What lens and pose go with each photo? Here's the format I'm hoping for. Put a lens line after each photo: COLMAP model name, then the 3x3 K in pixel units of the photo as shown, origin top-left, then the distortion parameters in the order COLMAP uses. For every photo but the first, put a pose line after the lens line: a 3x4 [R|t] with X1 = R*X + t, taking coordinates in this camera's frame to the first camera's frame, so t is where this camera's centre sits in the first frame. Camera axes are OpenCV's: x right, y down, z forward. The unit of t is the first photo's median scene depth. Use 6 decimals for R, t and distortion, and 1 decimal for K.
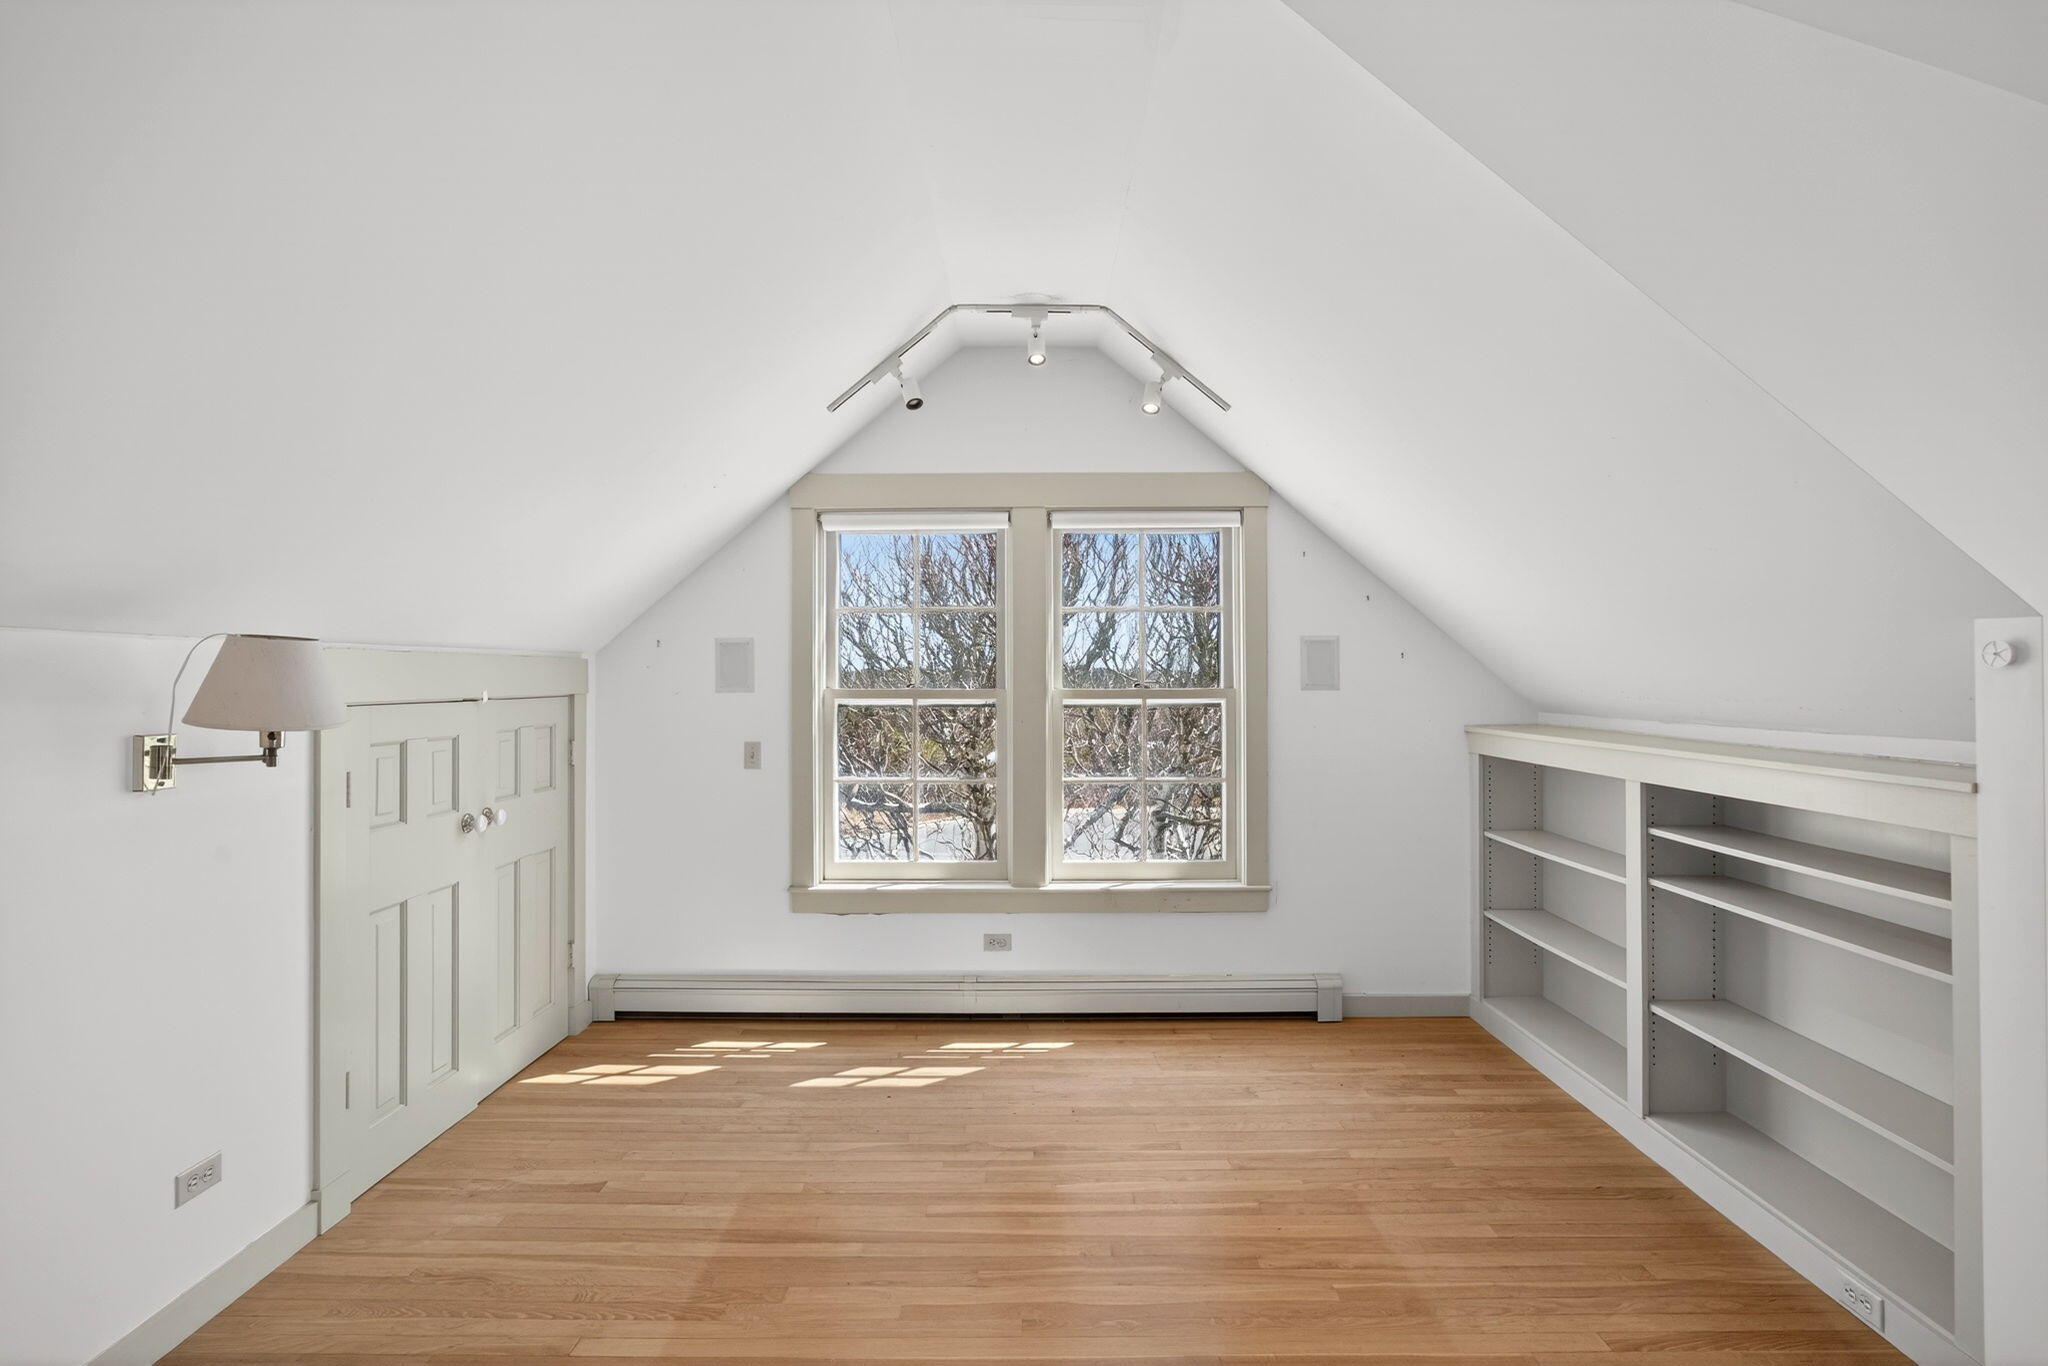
lens RADIAL K [[932.4, 0, 1024.0], [0, 932.4, 683.0], [0, 0, 1]] dist [-0.037714, 0.013424]
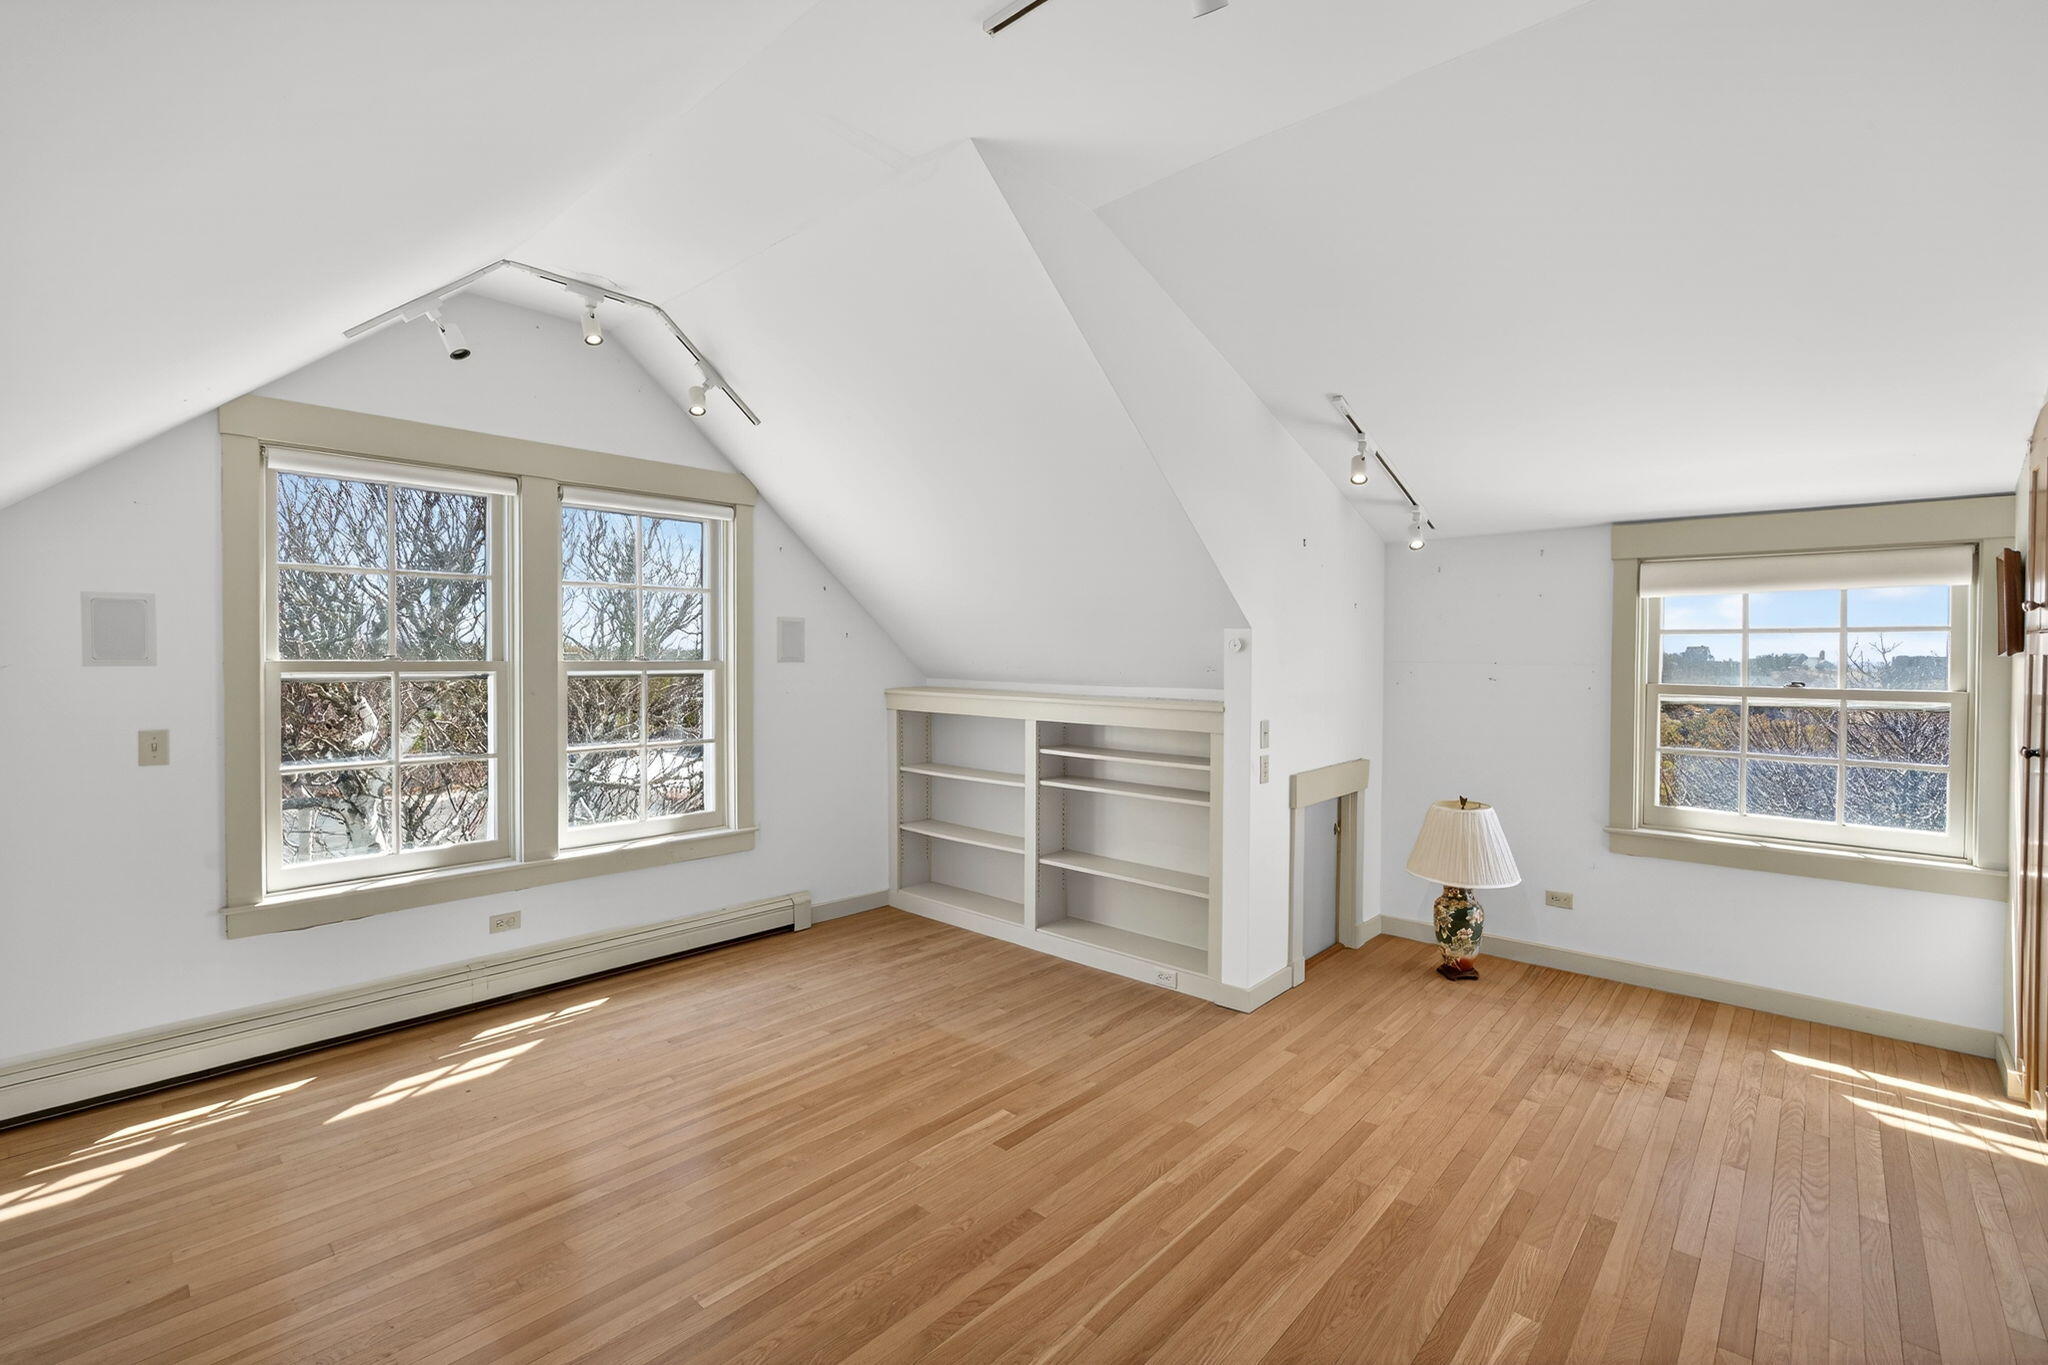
lens RADIAL K [[932.4, 0, 1024.0], [0, 932.4, 682.5], [0, 0, 1]] dist [-0.037714, 0.013424]
pose [[0.658334, -0.017156, 0.752530, -0.441675], [-0.008530, 0.999506, 0.030249, -0.005343], [-0.752677, -0.026333, 0.657863, -0.035606]]
